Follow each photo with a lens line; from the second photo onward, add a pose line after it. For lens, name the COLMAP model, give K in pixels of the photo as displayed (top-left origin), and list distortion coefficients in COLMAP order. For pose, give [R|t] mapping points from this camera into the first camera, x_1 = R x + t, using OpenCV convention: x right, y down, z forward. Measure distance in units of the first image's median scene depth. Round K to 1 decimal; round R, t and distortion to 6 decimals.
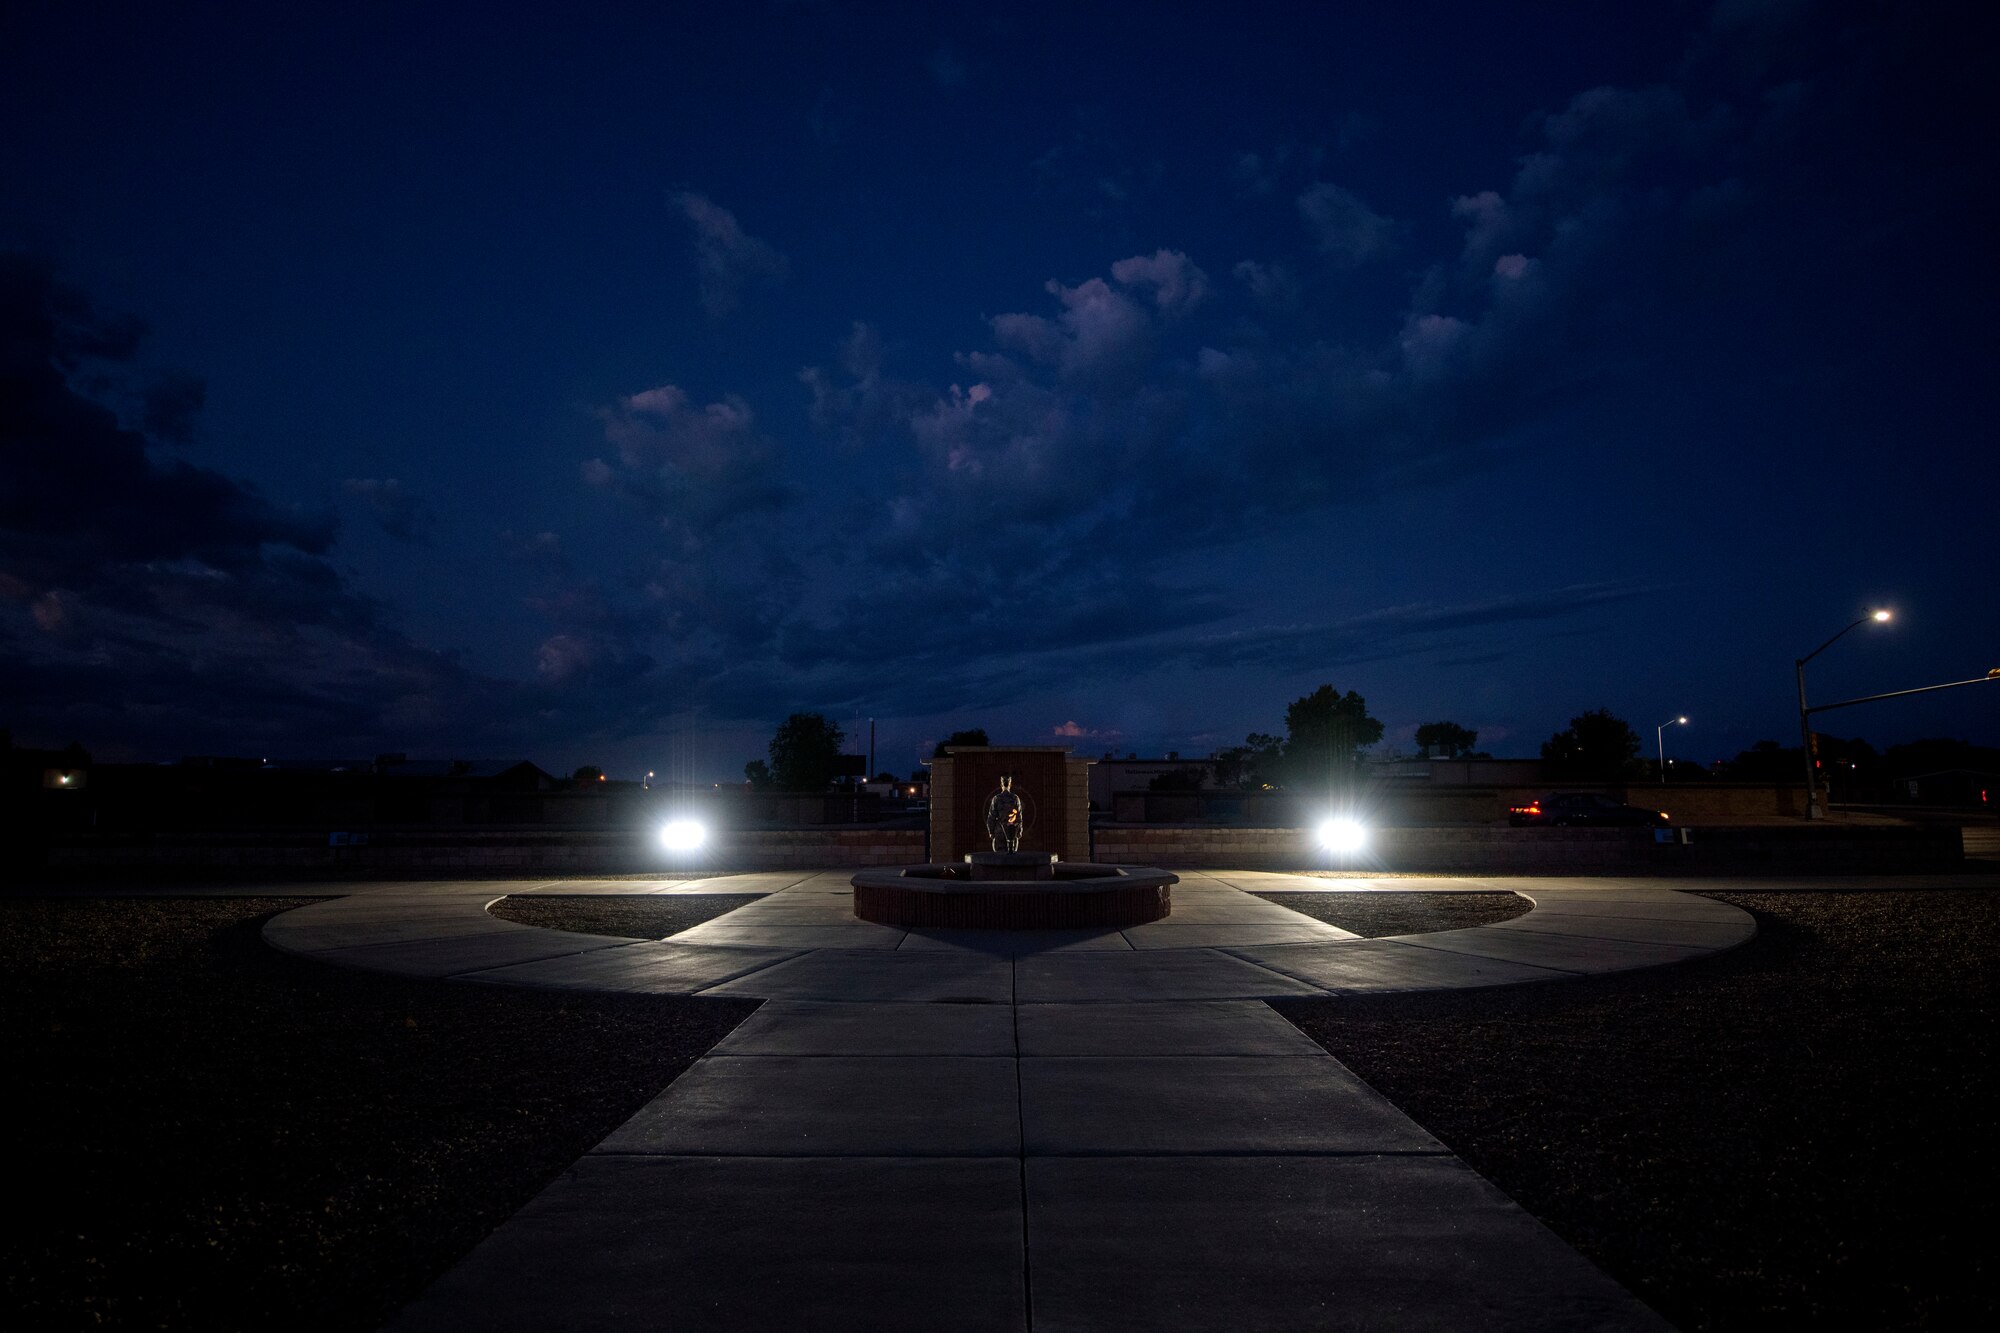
lens RADIAL K [[984.1, 0, 1000.0], [0, 984.1, 666.5], [0, 0, 1]] dist [-0.021778, -0.000204]
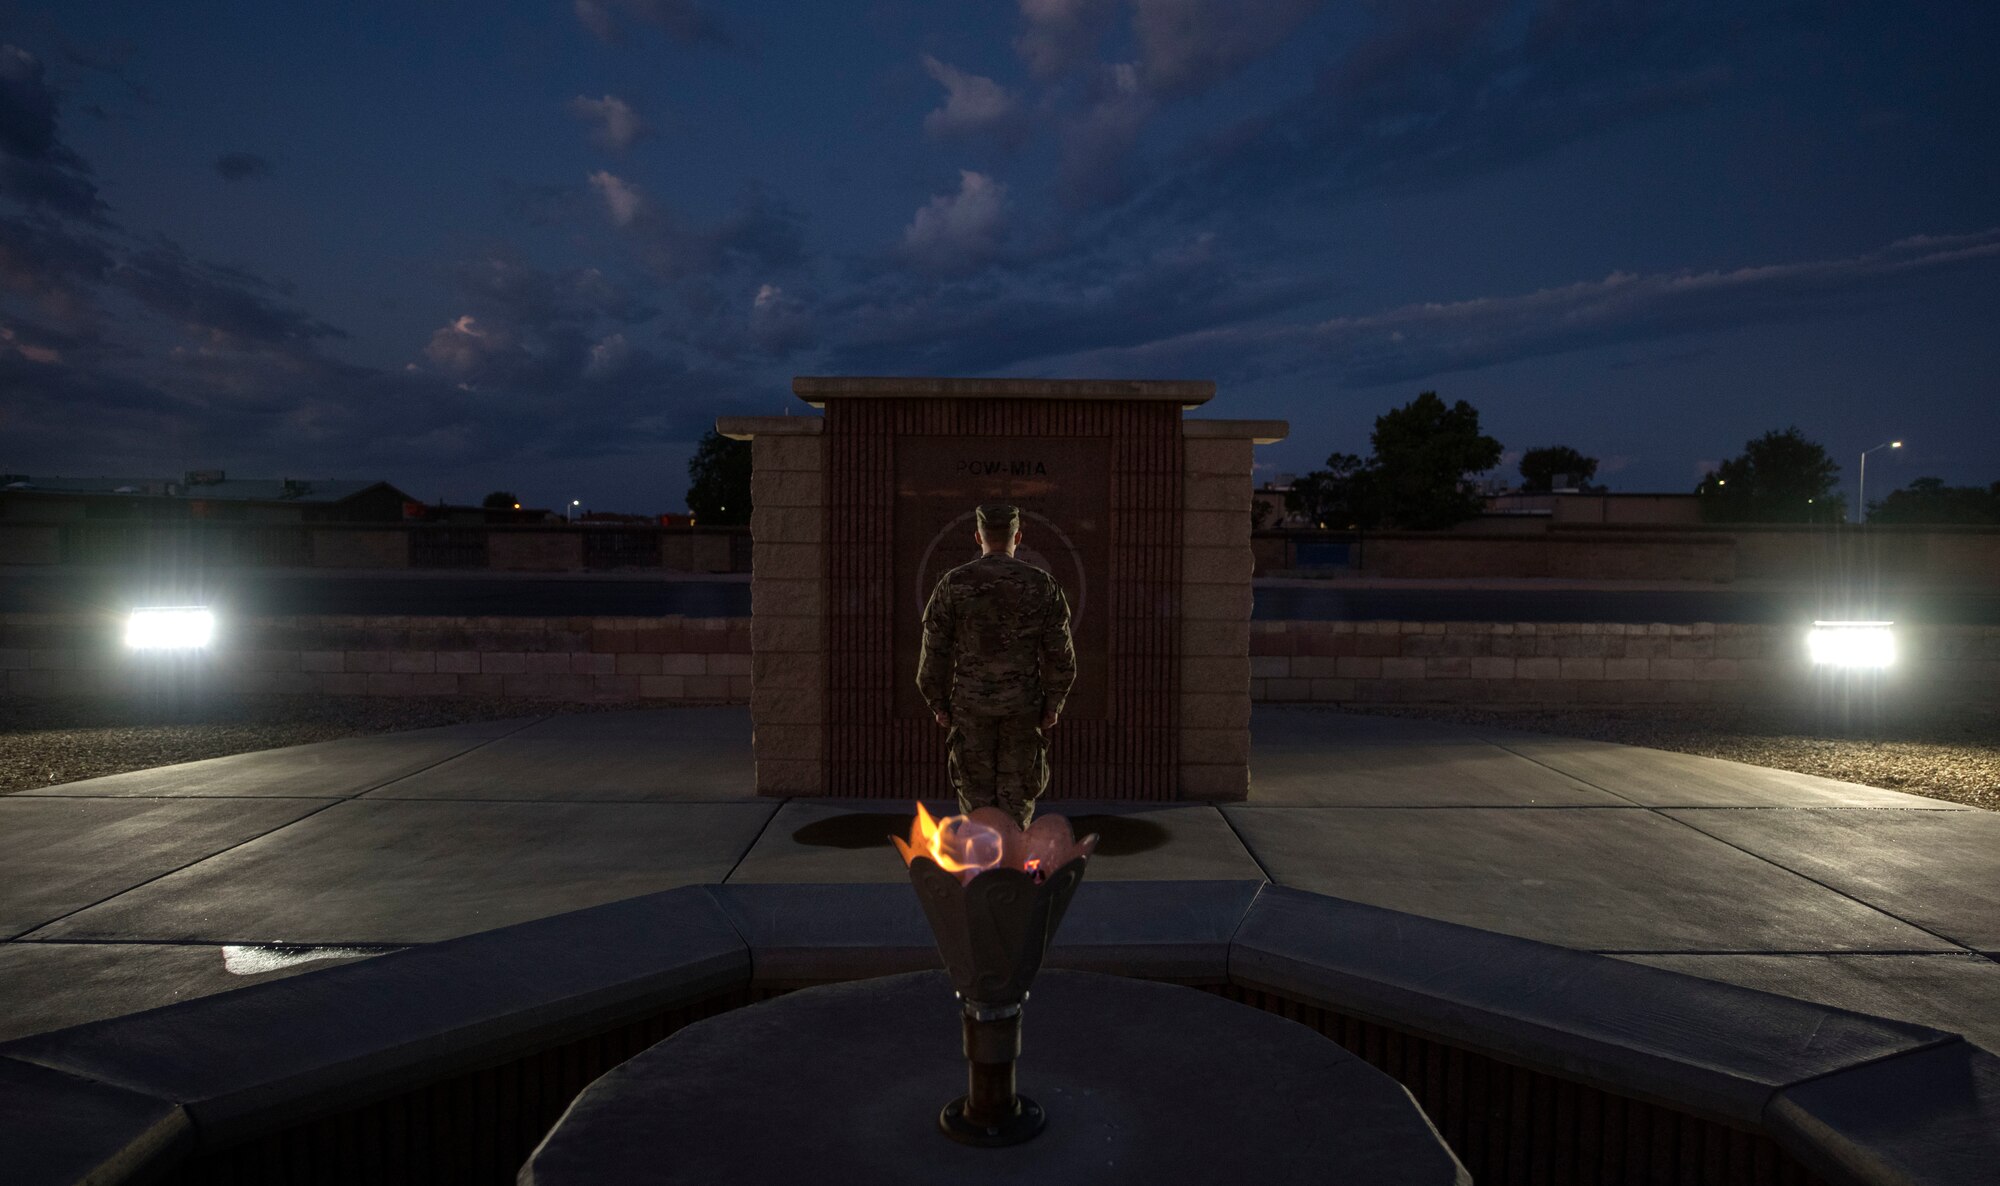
lens RADIAL K [[1057.9, 0, 1005.7], [0, 1057.9, 594.7], [0, 0, 1]] dist [0.001989, 0.000338]
pose [[0.999923, 0.010317, 0.006826, 0.002288], [-0.011420, 0.981947, 0.188812, 0.021902], [-0.004755, -0.188875, 0.981990, 0.171684]]
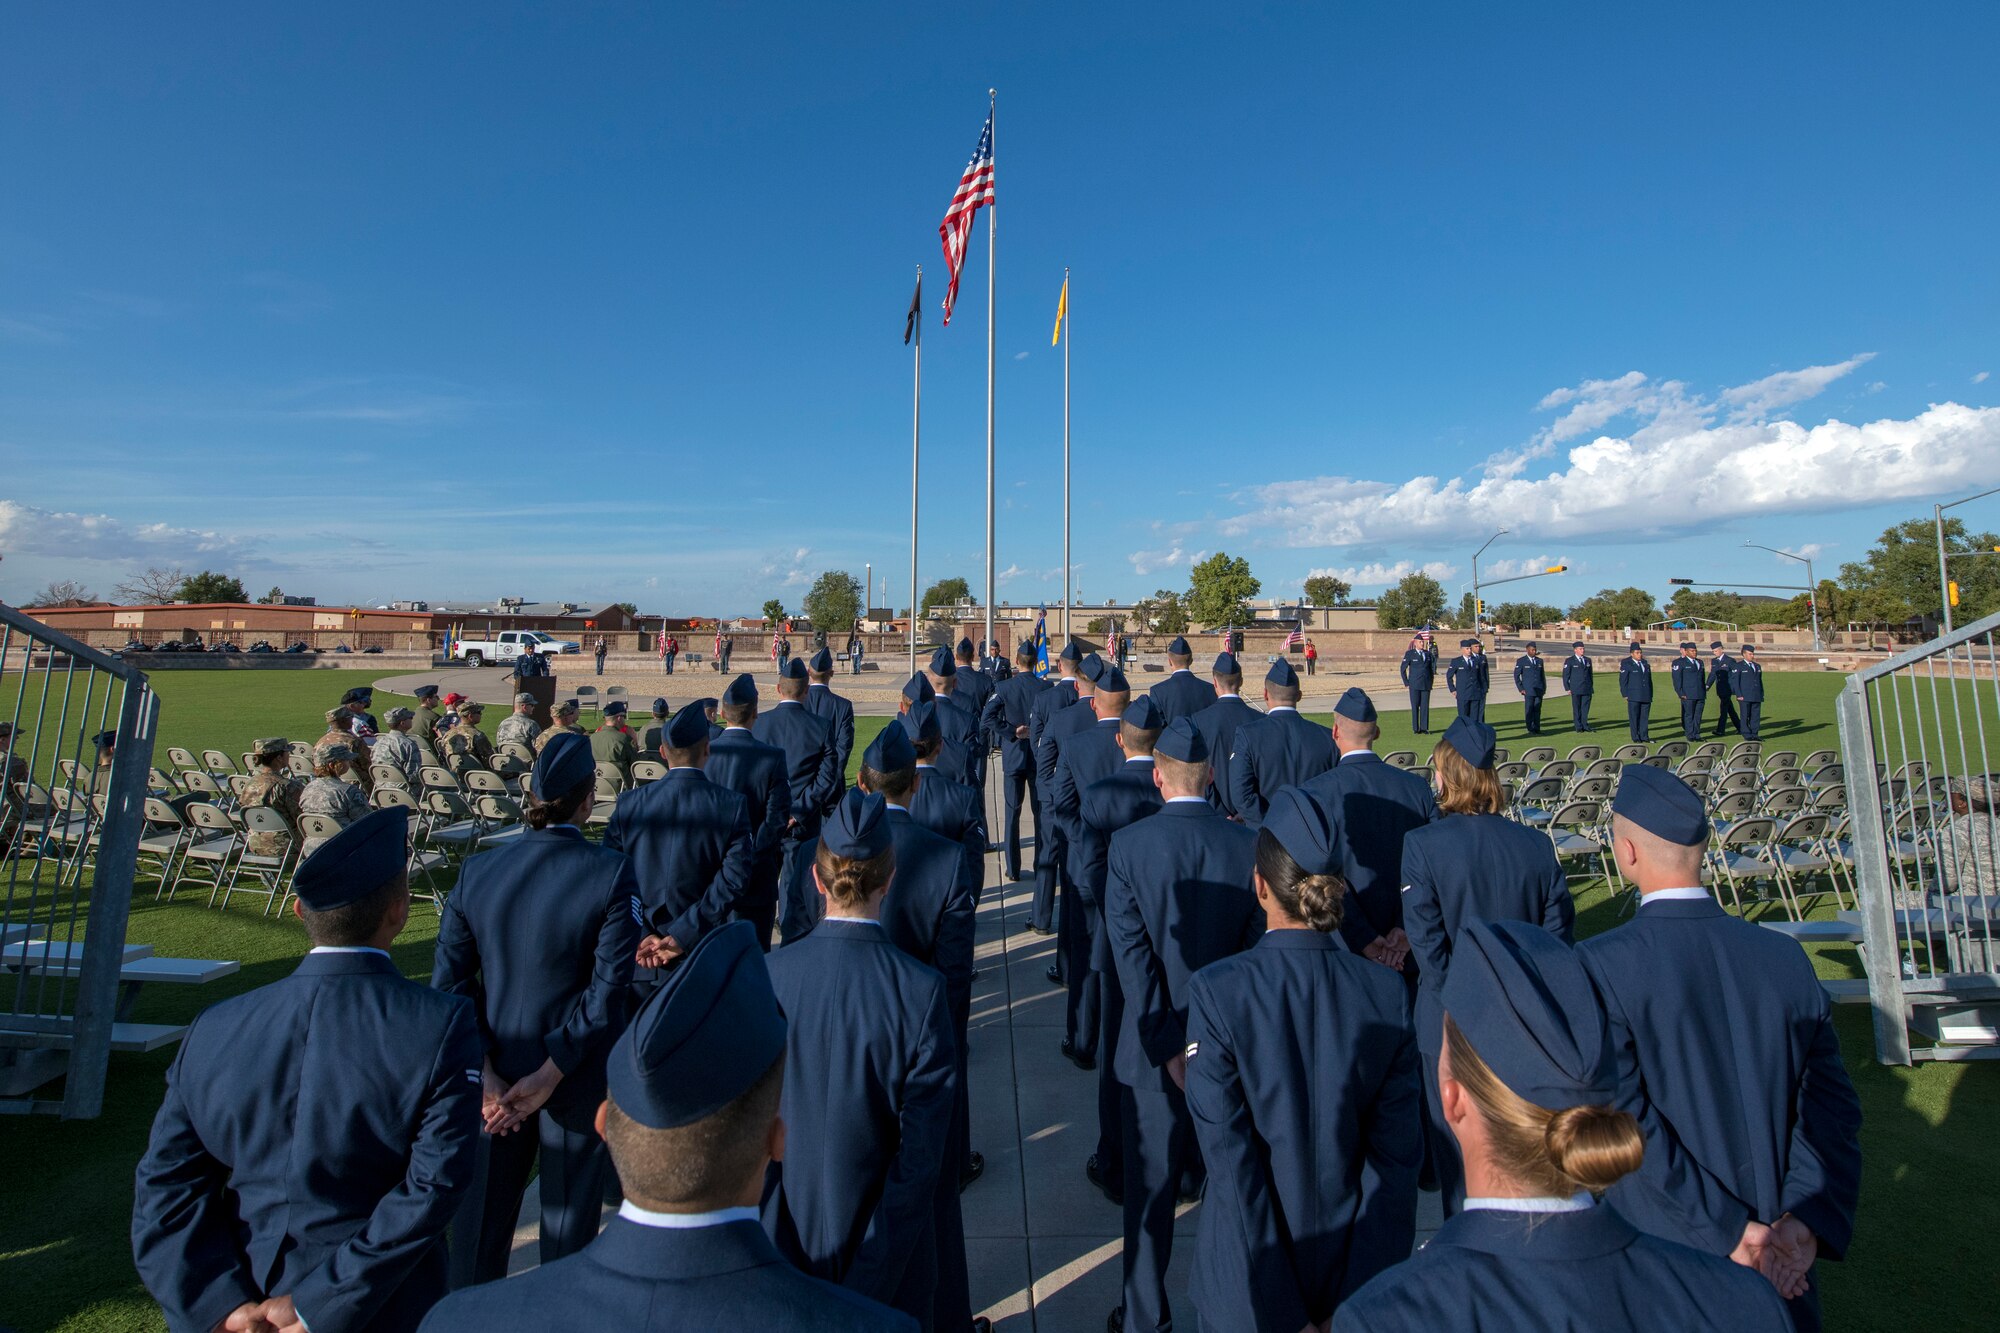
lens RADIAL K [[984.1, 0, 1000.0], [0, 984.1, 666.5], [0, 0, 1]] dist [-0.021778, -0.000204]
pose [[0.999701, 0.003210, 0.024251, -0.004699], [-0.007301, 0.985321, 0.170556, -0.055598], [-0.023347, -0.170682, 0.985050, -0.352606]]
